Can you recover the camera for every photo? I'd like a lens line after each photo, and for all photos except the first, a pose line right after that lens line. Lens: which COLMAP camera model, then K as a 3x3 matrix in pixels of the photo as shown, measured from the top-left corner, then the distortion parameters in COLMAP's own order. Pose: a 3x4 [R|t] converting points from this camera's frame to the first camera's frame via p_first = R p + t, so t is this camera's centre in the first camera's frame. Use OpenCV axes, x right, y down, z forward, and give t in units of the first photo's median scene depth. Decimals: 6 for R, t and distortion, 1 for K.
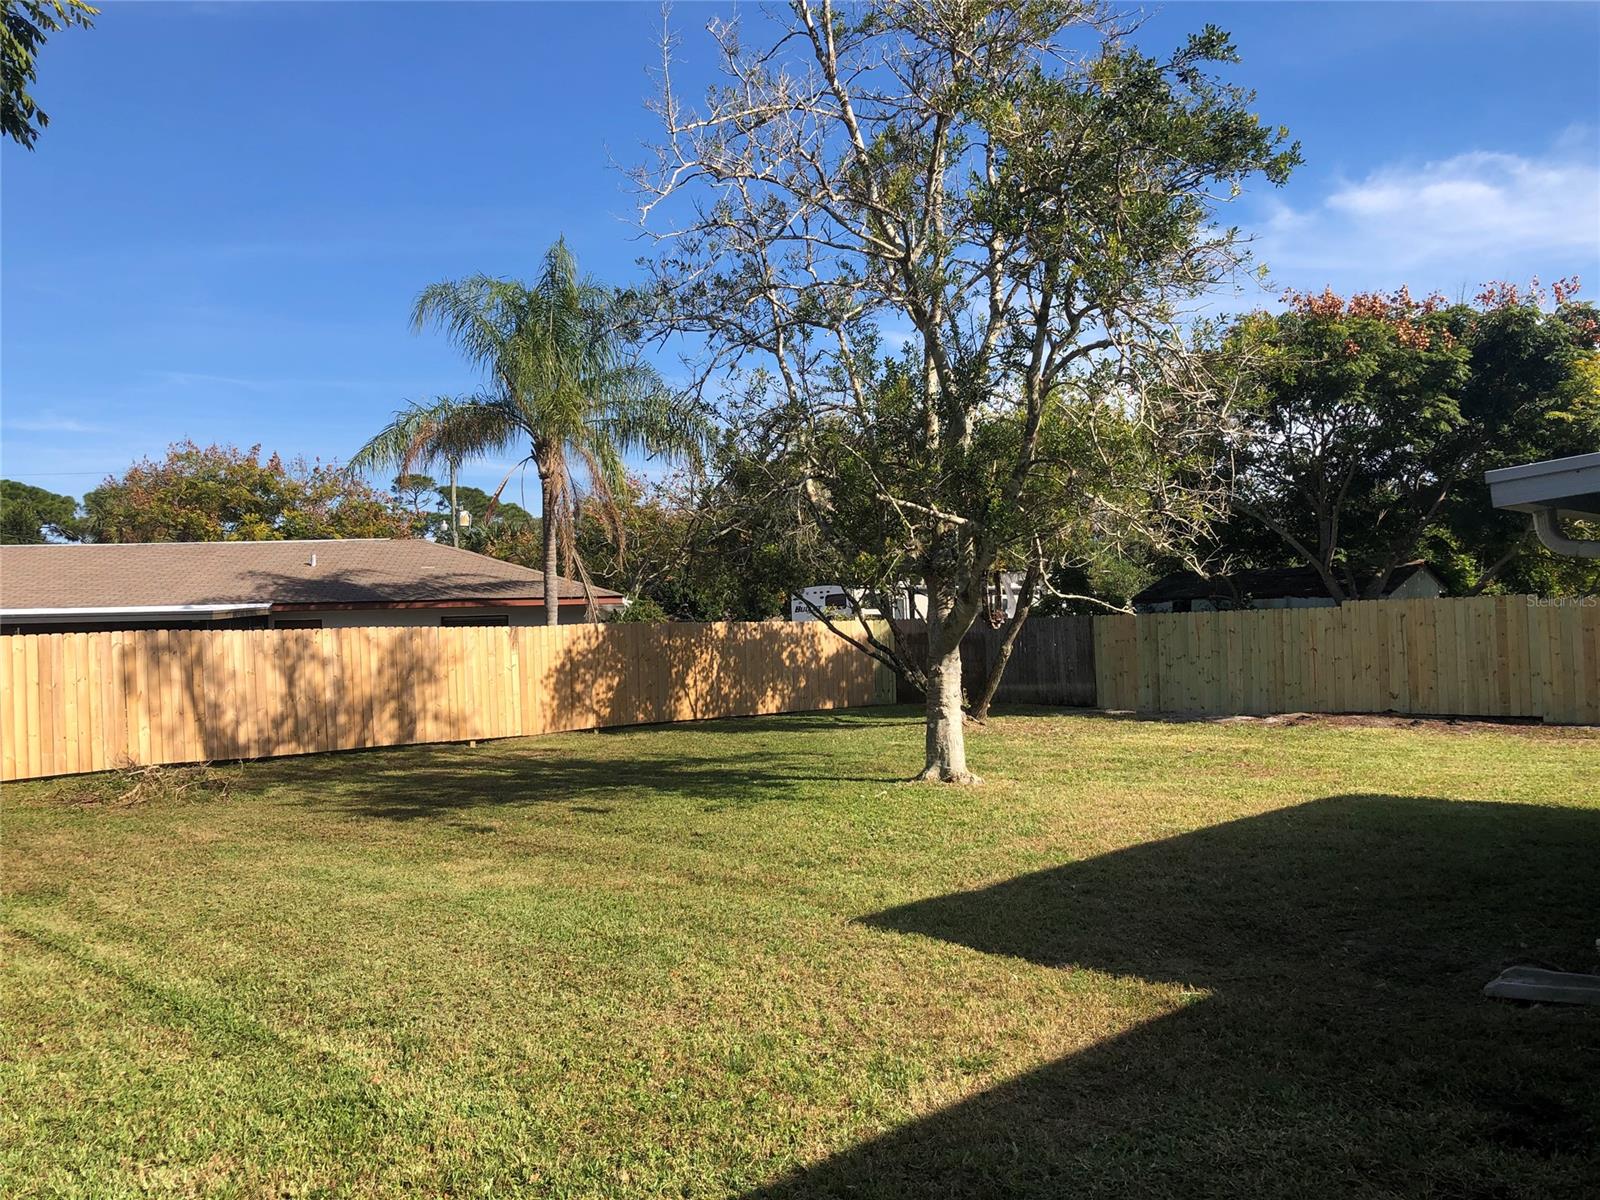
lens RADIAL K [[1345.0, 0, 800.0], [0, 1345.0, 600.0], [0, 0, 1]] dist [0.013867, 0.015539]
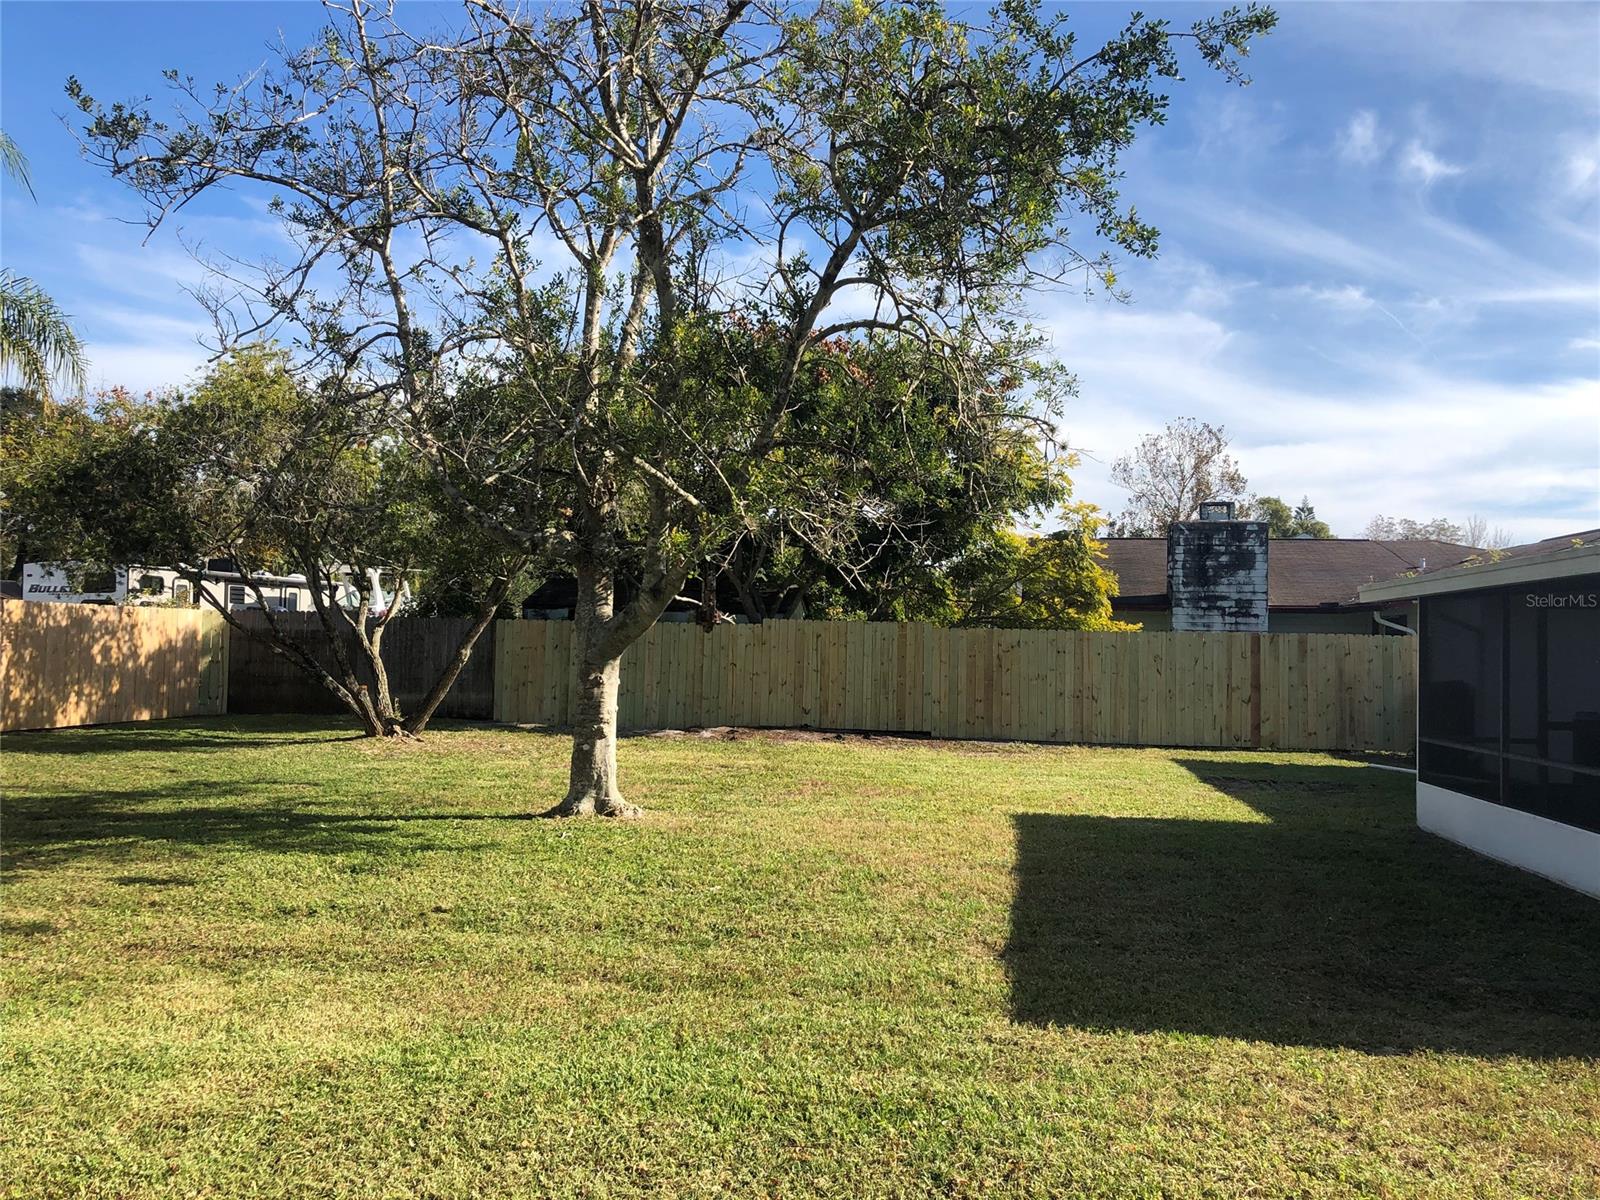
lens RADIAL K [[1313.1, 0, 729.9], [0, 1313.1, 591.9], [0, 0, 1]] dist [0.016249, 0.002858]
pose [[0.778344, 0.066491, 0.624307, -0.217719], [-0.058385, 0.997733, -0.033472, 0.013646], [-0.625117, -0.010398, 0.780462, 0.210253]]
